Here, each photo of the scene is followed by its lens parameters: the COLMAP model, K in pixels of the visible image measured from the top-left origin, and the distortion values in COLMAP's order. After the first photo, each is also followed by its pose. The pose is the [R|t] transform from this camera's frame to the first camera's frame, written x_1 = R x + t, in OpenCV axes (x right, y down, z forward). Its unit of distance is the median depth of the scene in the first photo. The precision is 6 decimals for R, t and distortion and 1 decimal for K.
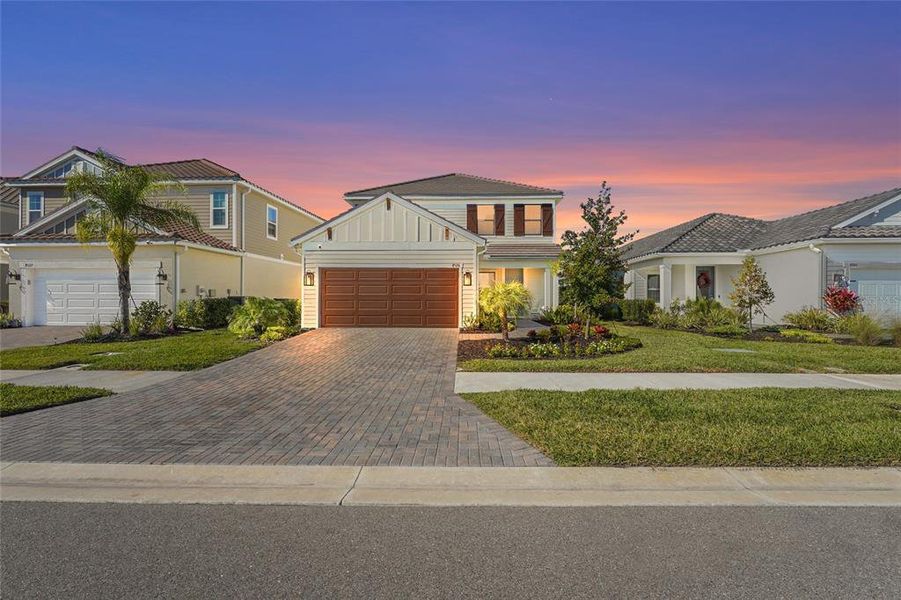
lens RADIAL K [[402.7, 0, 451.8], [0, 402.7, 299.8], [0, 0, 1]] dist [-0.000665, 0.001049]
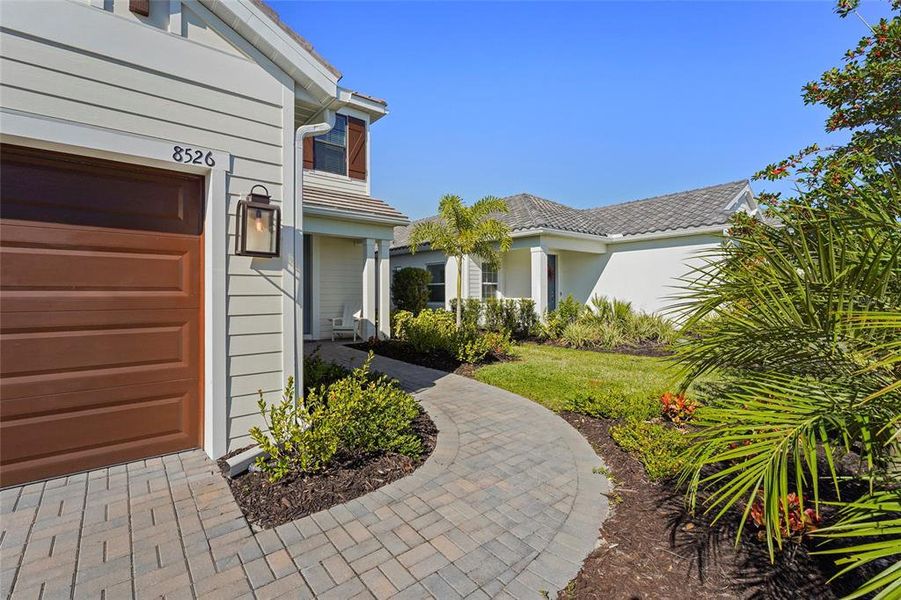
lens RADIAL K [[402.7, 0, 451.1], [0, 402.7, 293.1], [0, 0, 1]] dist [-0.000665, 0.001049]
pose [[0.749111, -0.001597, 0.662443, -0.025155], [0.001347, 0.999999, 0.000887, -0.013621], [-0.662443, 0.000227, 0.749112, 0.679394]]
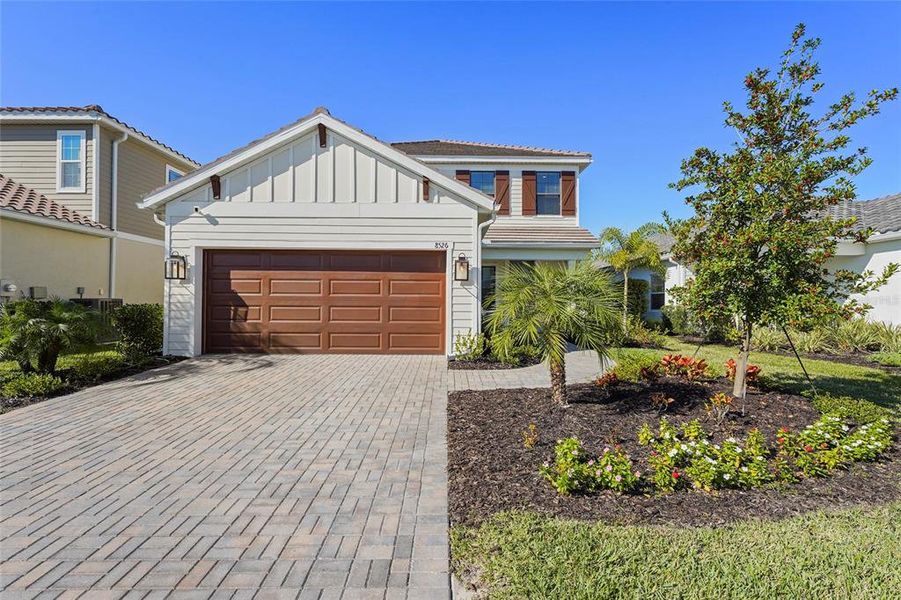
lens RADIAL K [[402.7, 0, 452.0], [0, 402.7, 302.6], [0, 0, 1]] dist [-0.000665, 0.001049]
pose [[0.999016, 0.004508, 0.044114, 0.000584], [-0.004305, 0.999980, -0.004702, -0.001885], [-0.044134, 0.004507, 0.999015, 0.386190]]
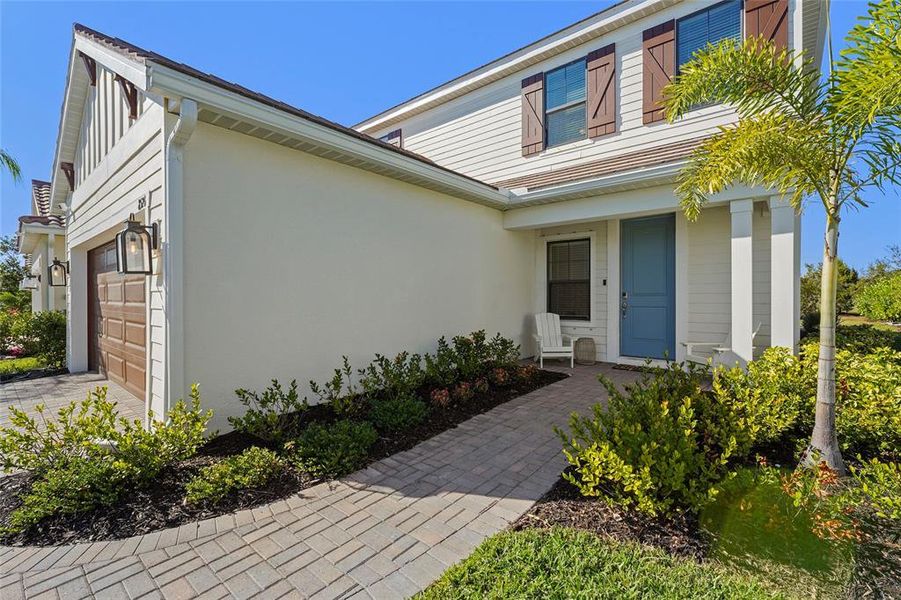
lens RADIAL K [[402.7, 0, 452.5], [0, 402.7, 300.7], [0, 0, 1]] dist [-0.000665, 0.001049]
pose [[0.796001, 0.002605, -0.605290, 0.301590], [-0.001096, 0.999995, 0.002863, -0.014740], [0.605295, -0.001616, 0.796000, 0.818345]]
